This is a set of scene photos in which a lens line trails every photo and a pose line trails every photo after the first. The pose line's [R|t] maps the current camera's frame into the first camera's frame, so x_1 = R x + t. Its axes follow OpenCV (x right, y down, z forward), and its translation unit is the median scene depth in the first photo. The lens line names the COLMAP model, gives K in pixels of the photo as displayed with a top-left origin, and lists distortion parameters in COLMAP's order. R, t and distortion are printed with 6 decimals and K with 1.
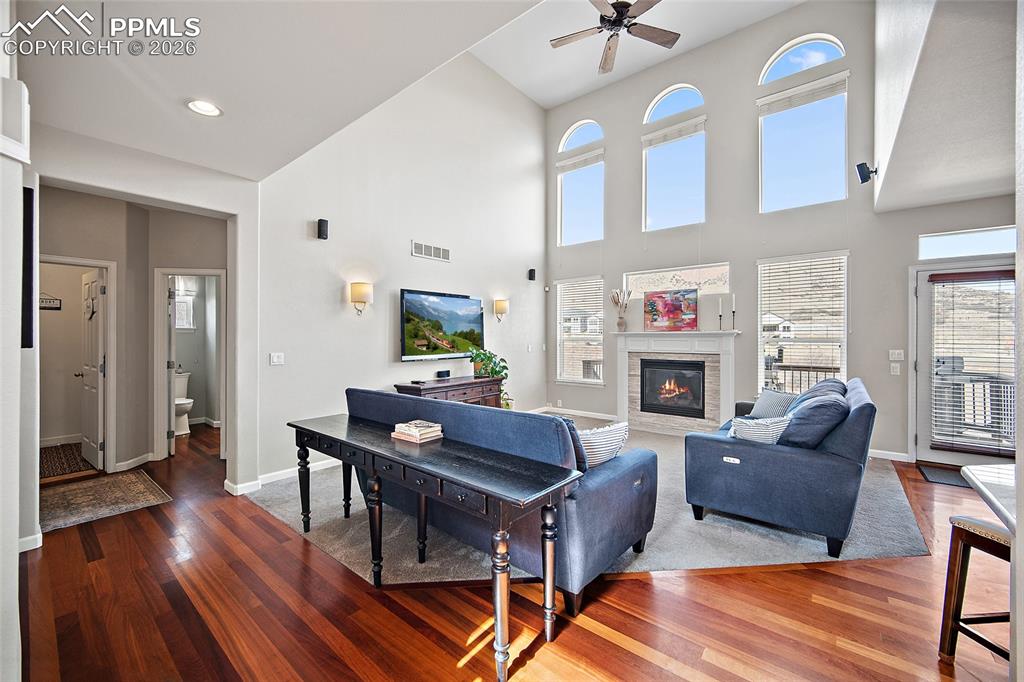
lens RADIAL K [[408.7, 0, 504.6], [0, 408.7, 333.8], [0, 0, 1]] dist [-0.000533, -0.001437]
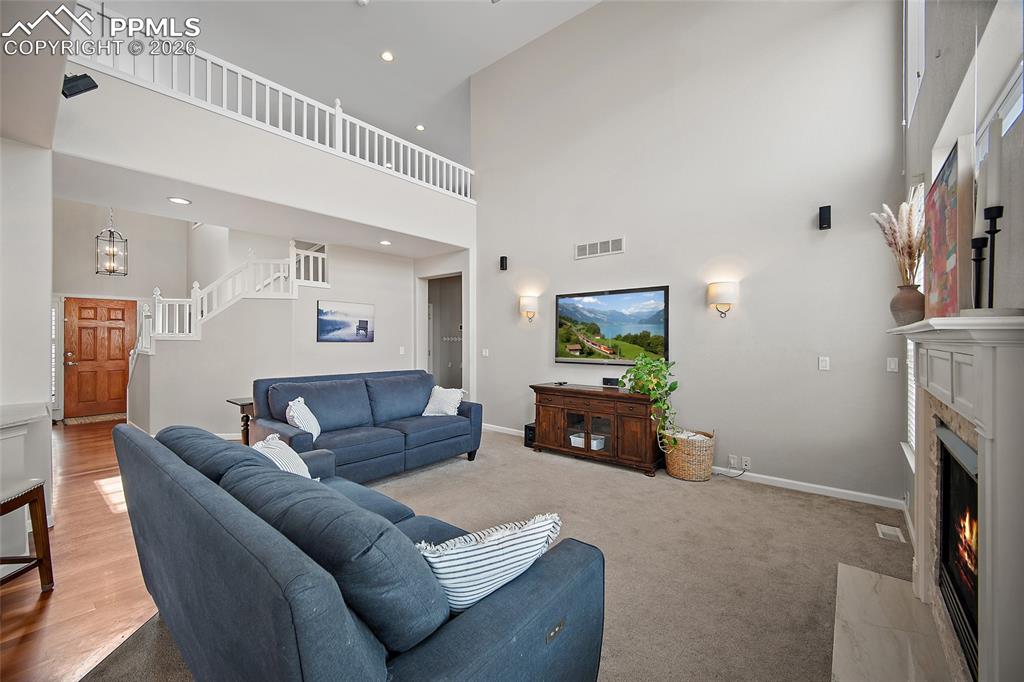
lens RADIAL K [[408.7, 0, 507.2], [0, 408.7, 339.7], [0, 0, 1]] dist [-0.000533, -0.001437]
pose [[-0.003542, 0.000794, -0.999993, 0.697414], [0.005658, 0.999984, 0.000774, 0.003117], [0.999978, -0.005656, -0.003546, 0.741819]]
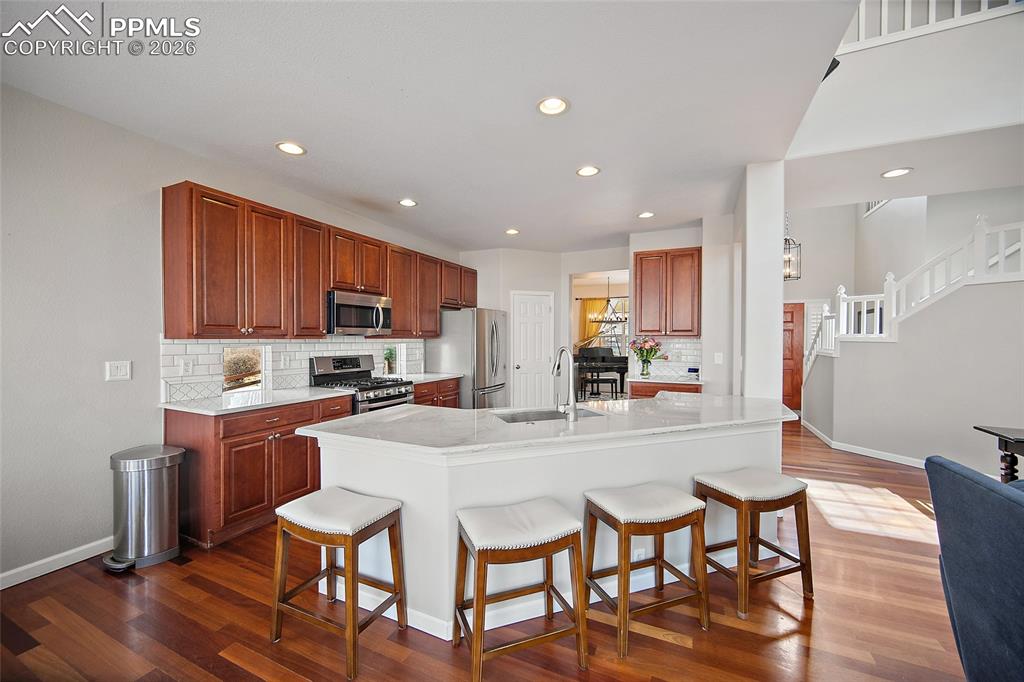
lens RADIAL K [[408.7, 0, 508.3], [0, 408.7, 344.0], [0, 0, 1]] dist [-0.000533, -0.001437]
pose [[-0.966677, -0.001879, -0.255993, 0.681071], [-0.003850, 0.999967, 0.007197, 0.002013], [0.255971, 0.007943, -0.966652, 0.602775]]
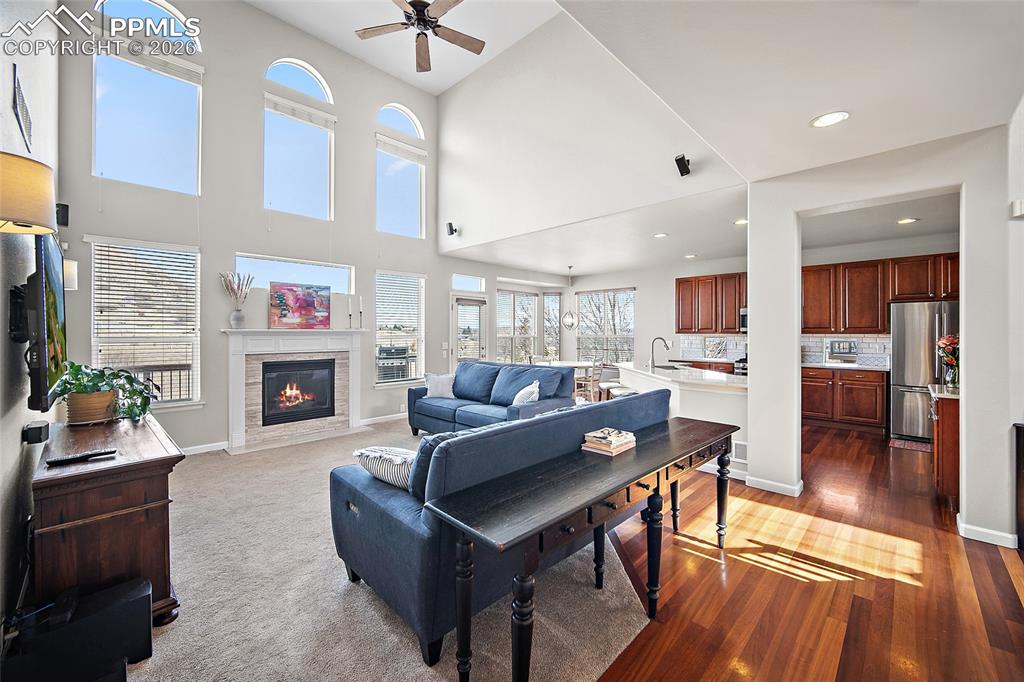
lens RADIAL K [[408.7, 0, 509.4], [0, 408.7, 330.6], [0, 0, 1]] dist [-0.000533, -0.001437]
pose [[0.079450, 0.005303, 0.996825, -0.484526], [-0.005581, 0.999973, -0.004875, -0.000907], [-0.996823, -0.005176, 0.079478, 0.485192]]
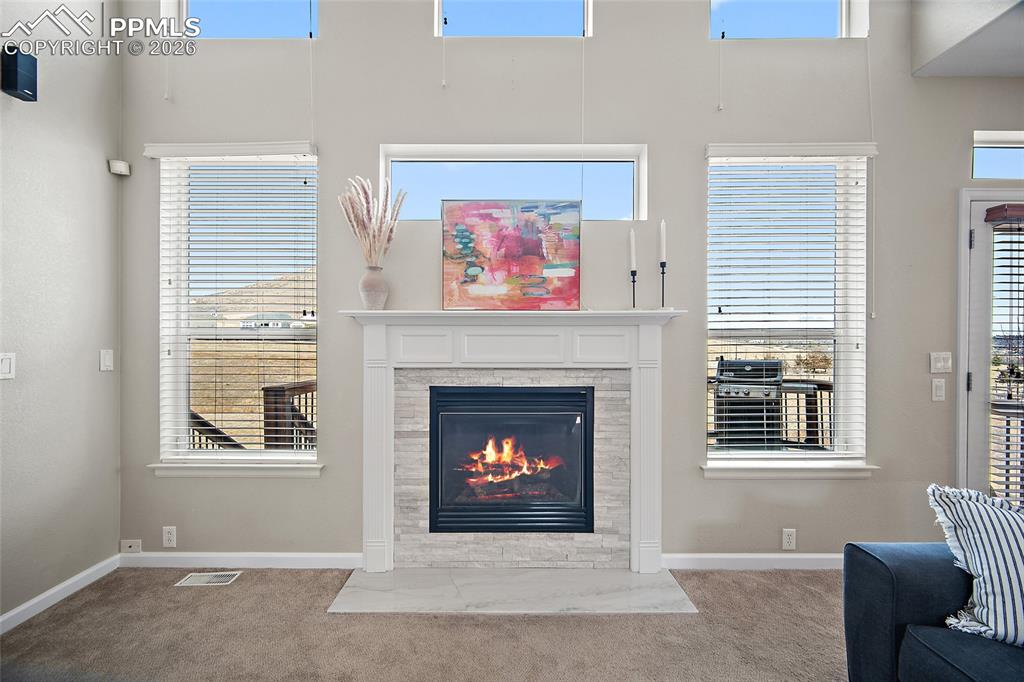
lens RADIAL K [[408.7, 0, 499.5], [0, 408.7, 346.0], [0, 0, 1]] dist [-0.000533, -0.001437]
pose [[0.773878, -0.001332, 0.633333, 0.166441], [-0.004126, 0.999966, 0.007144, 0.024275], [-0.633321, -0.008142, 0.773847, 0.747611]]
